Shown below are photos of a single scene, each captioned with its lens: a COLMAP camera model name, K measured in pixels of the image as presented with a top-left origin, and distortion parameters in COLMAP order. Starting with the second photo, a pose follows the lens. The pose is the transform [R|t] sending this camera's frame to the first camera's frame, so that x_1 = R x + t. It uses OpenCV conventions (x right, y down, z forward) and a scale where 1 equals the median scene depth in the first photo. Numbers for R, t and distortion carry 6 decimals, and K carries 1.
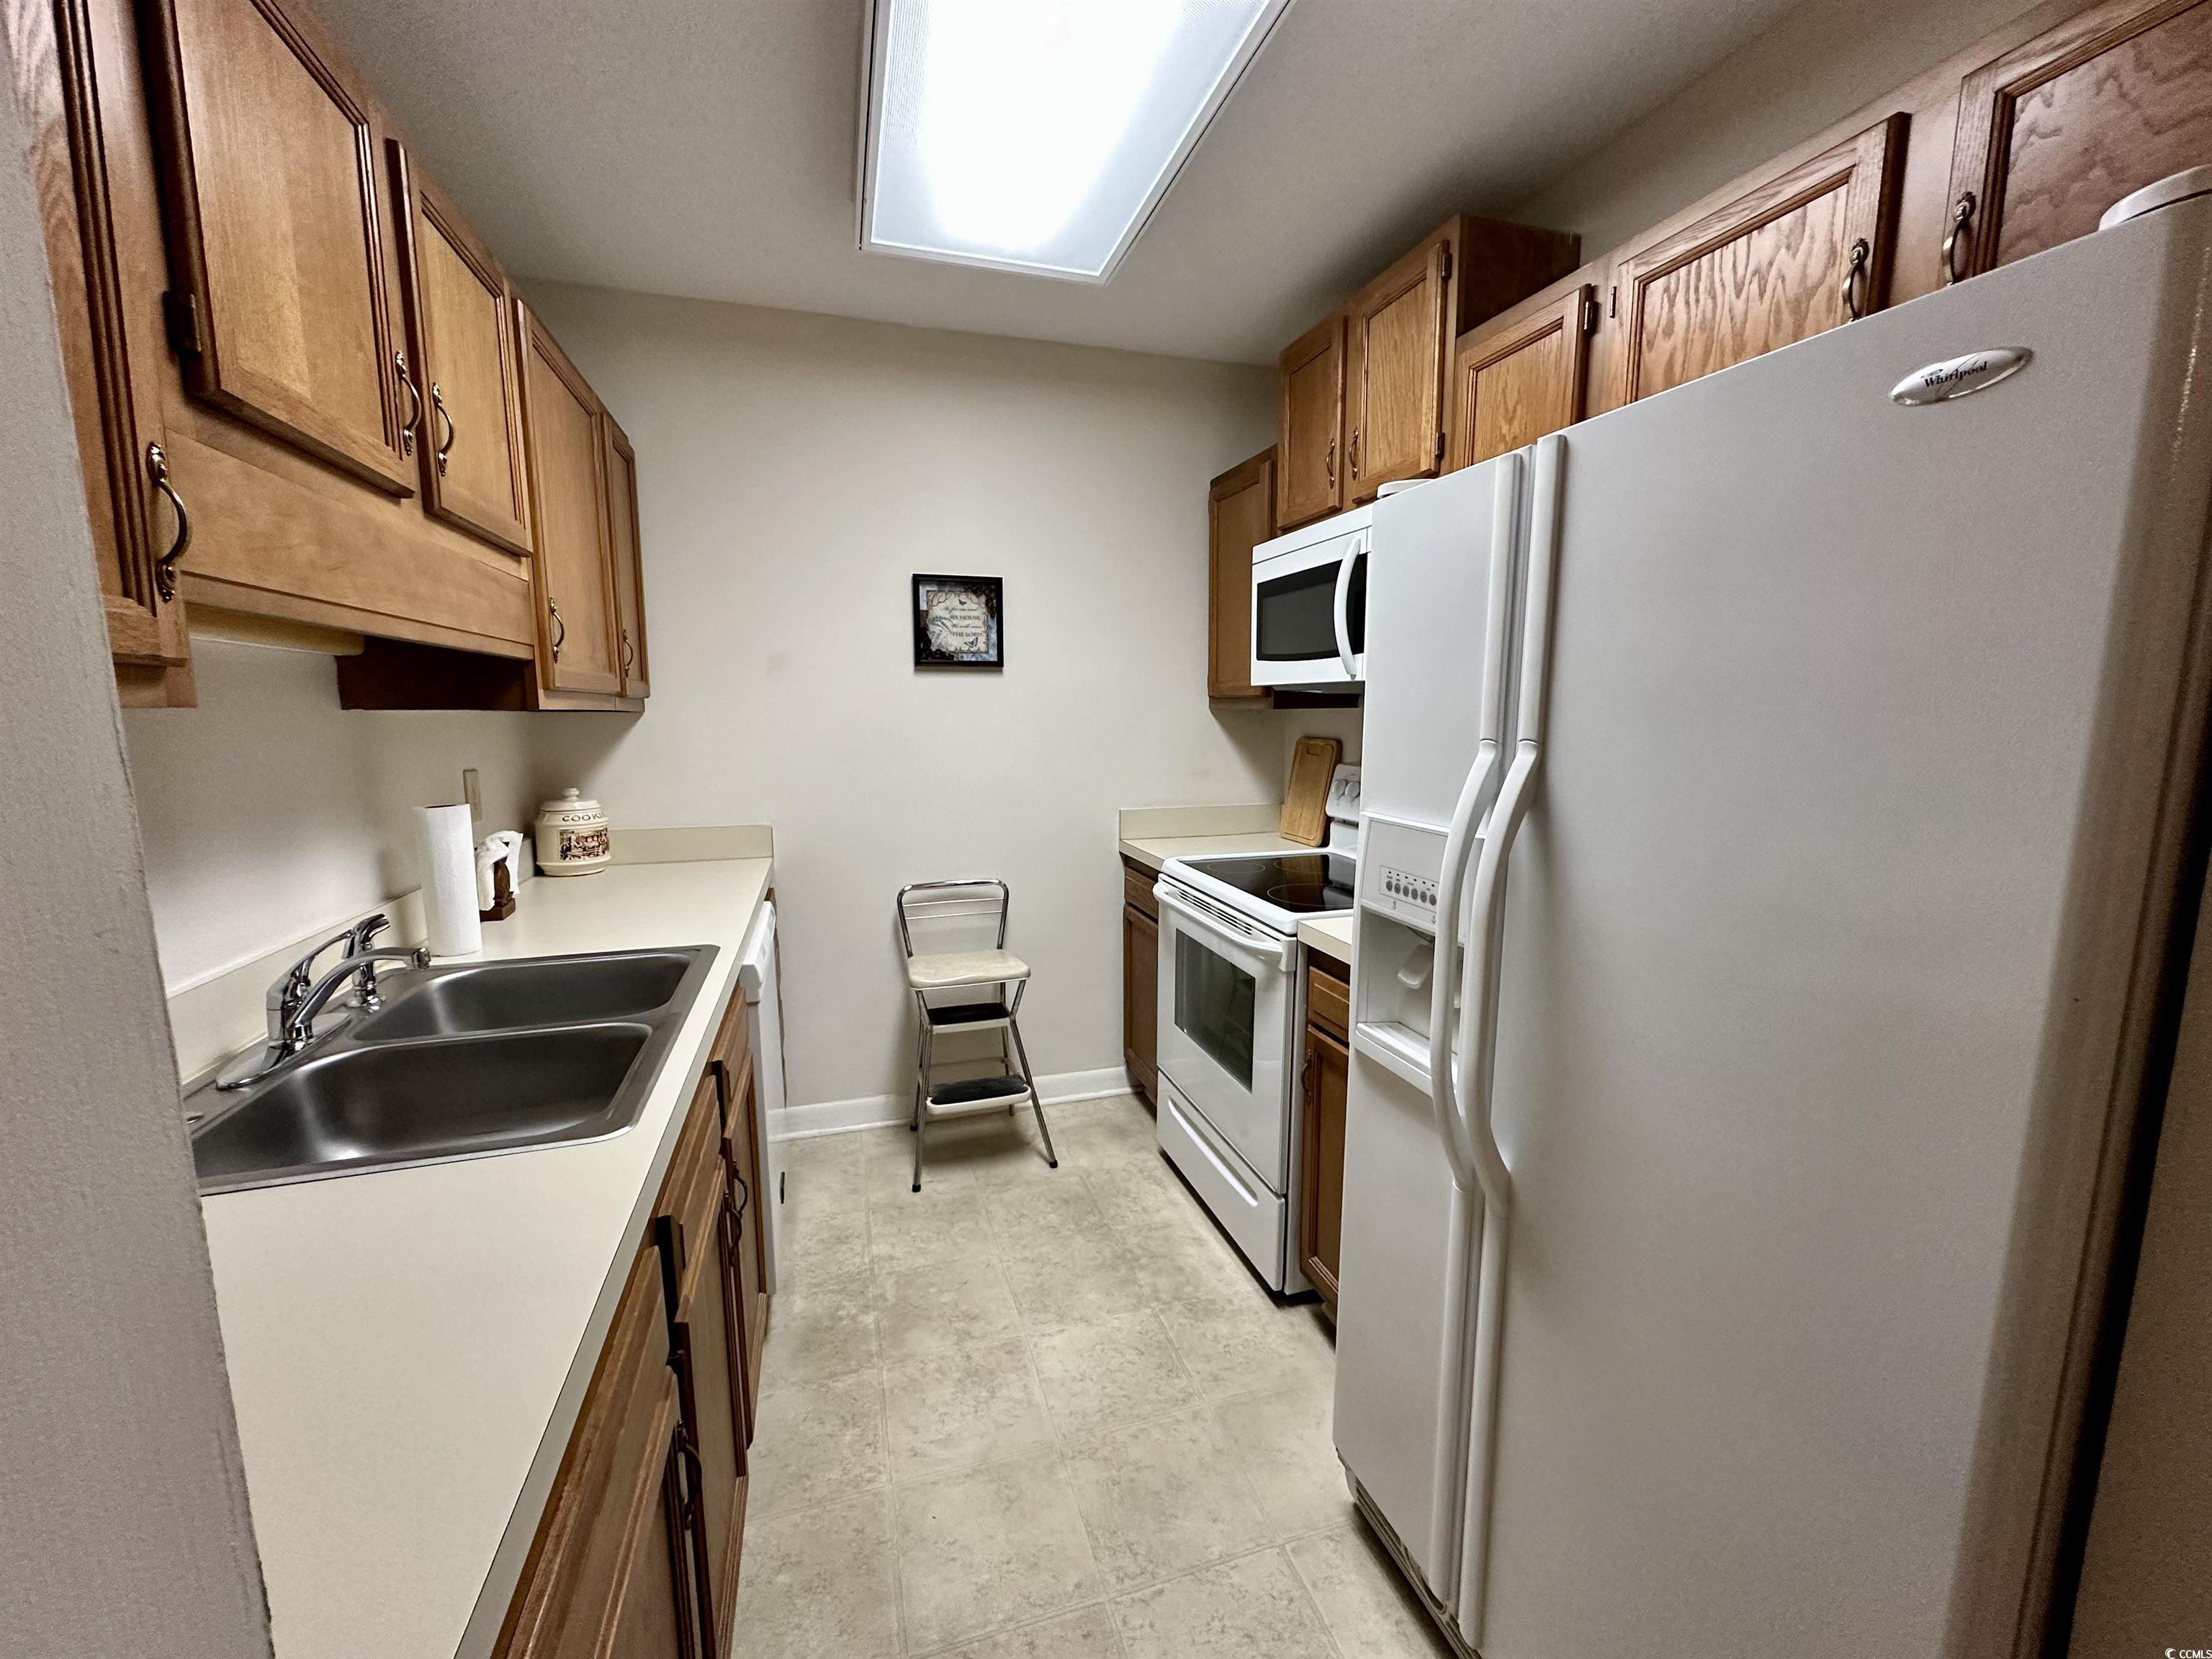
lens RADIAL K [[880.0, 0, 1106.0], [0, 880.0, 829.5], [0, 0, 1]] dist [0.000539, 0.000540]
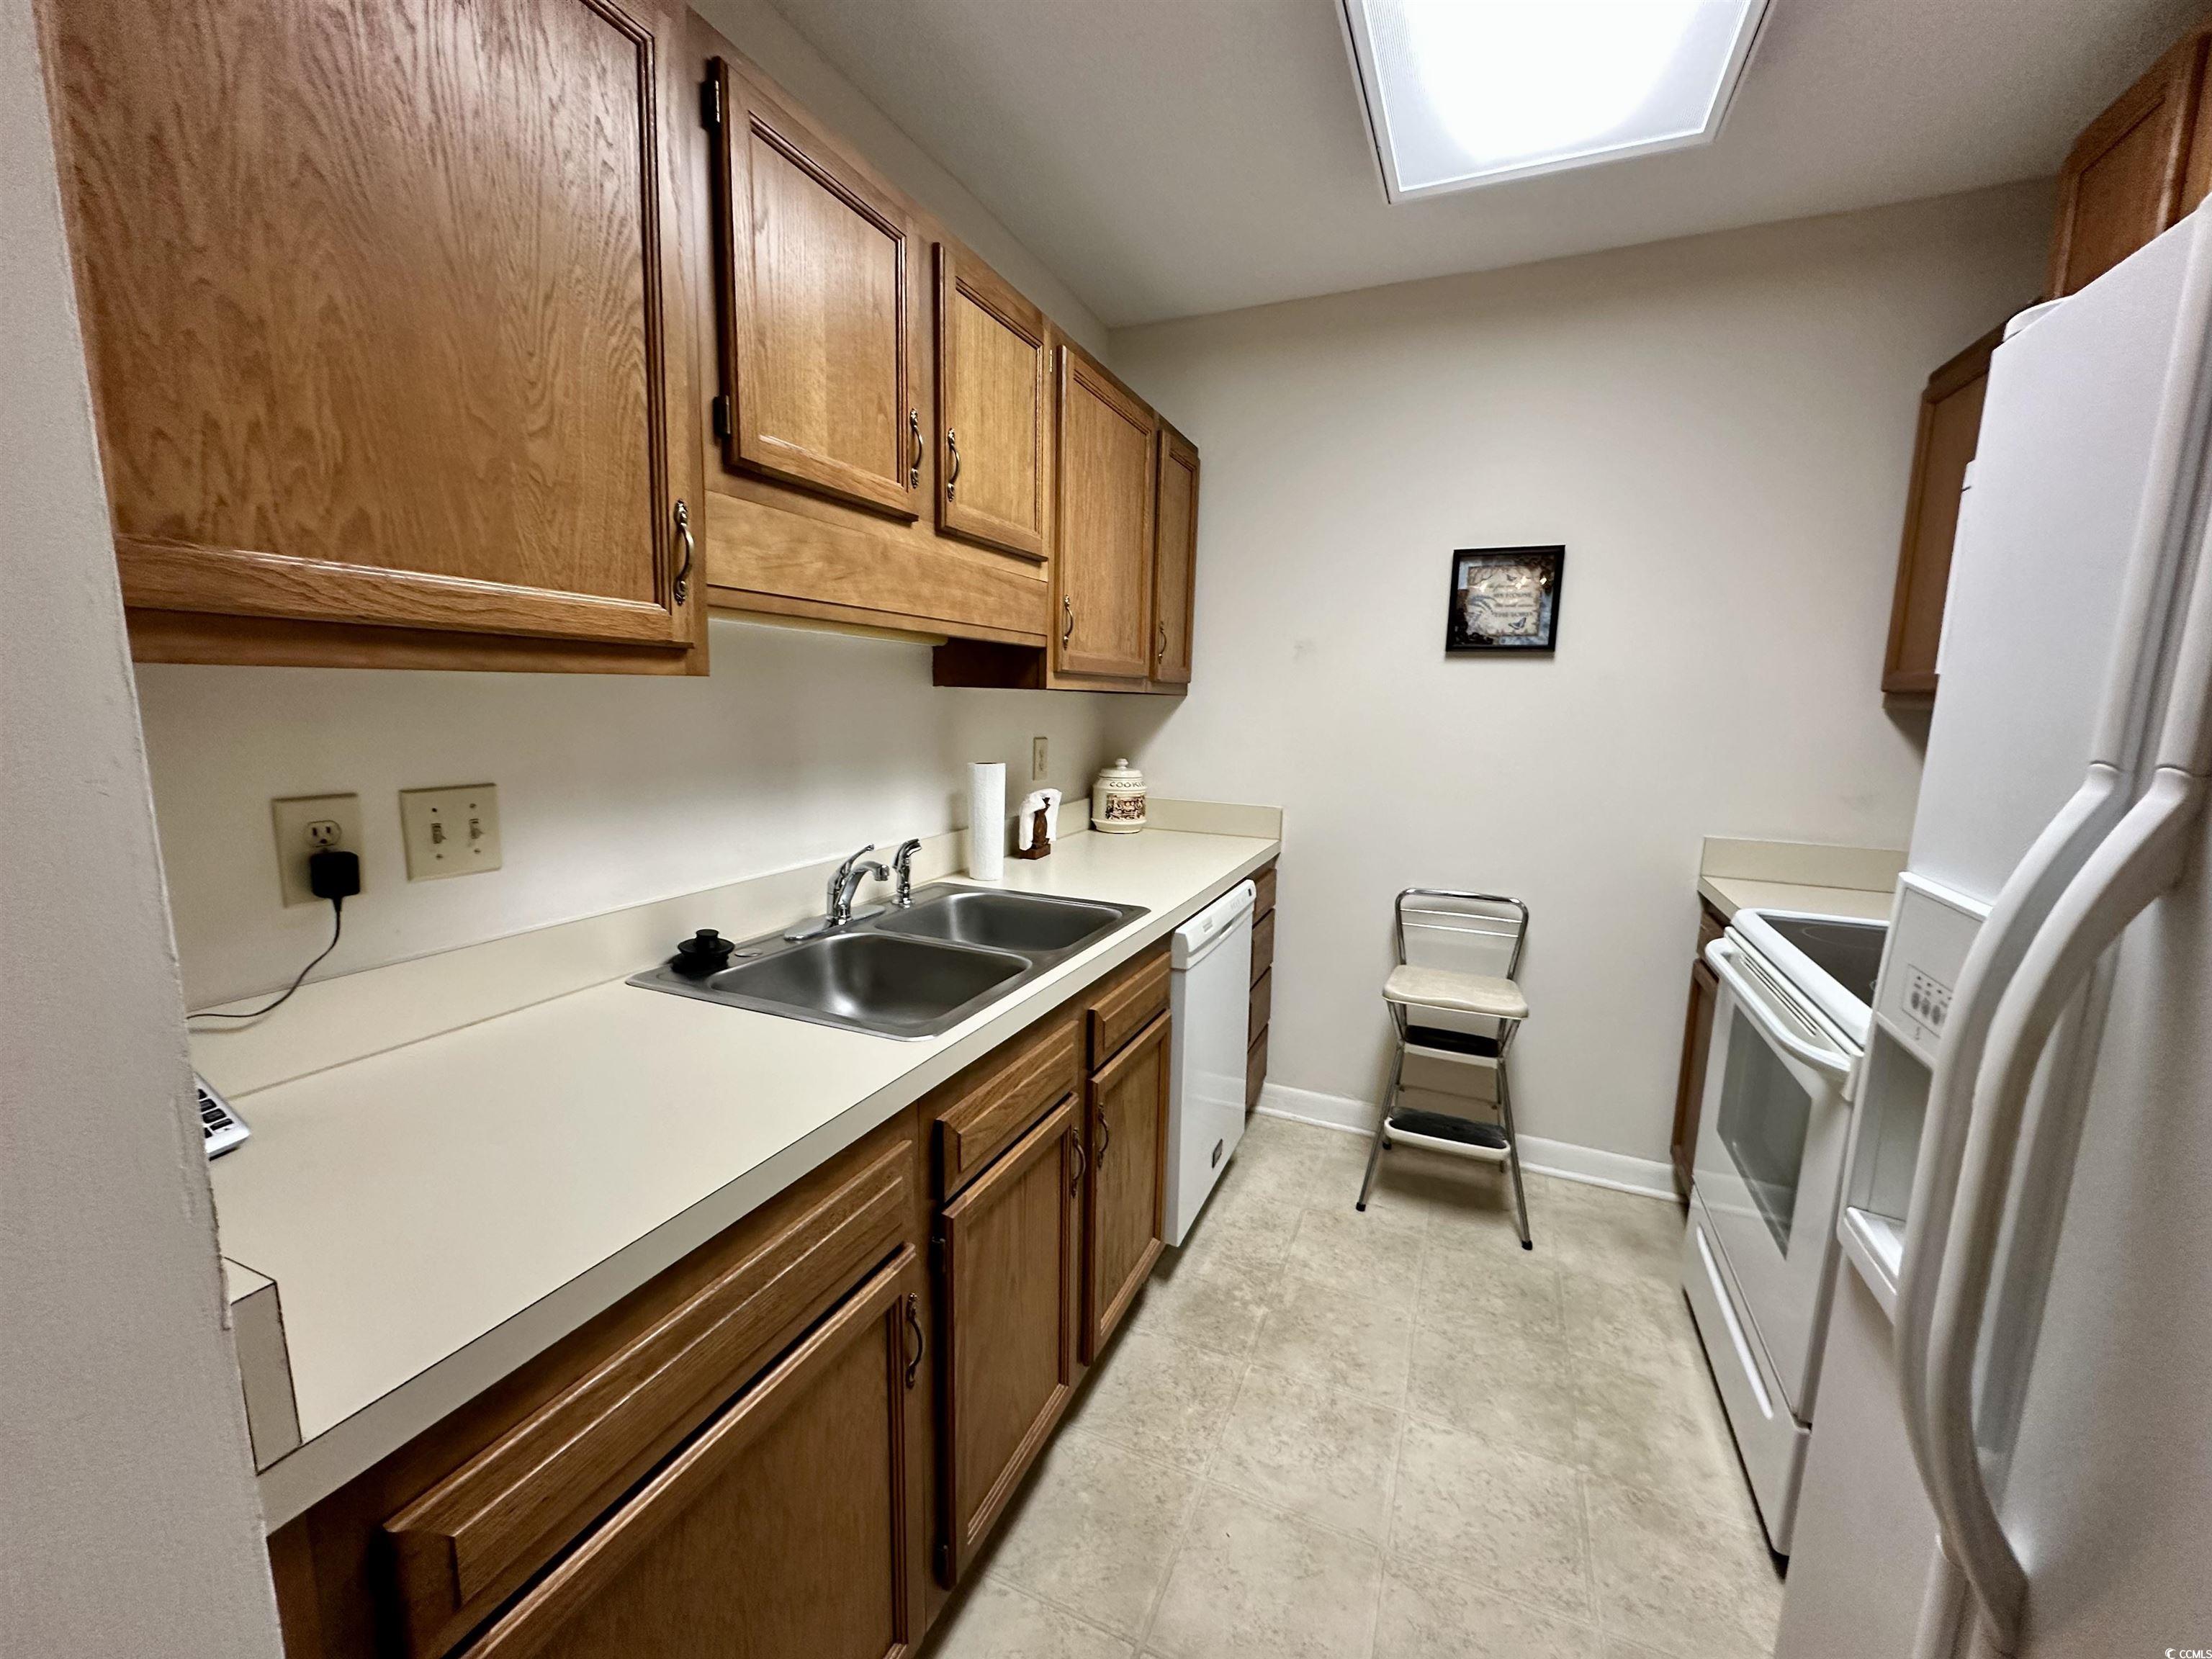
lens RADIAL K [[880.0, 0, 1106.0], [0, 880.0, 829.5], [0, 0, 1]] dist [0.000539, 0.000540]
pose [[0.753606, 0.118456, -0.646564, 0.169401], [-0.113226, 0.992319, 0.049830, -0.011232], [0.647501, 0.035655, 0.761230, 0.111766]]
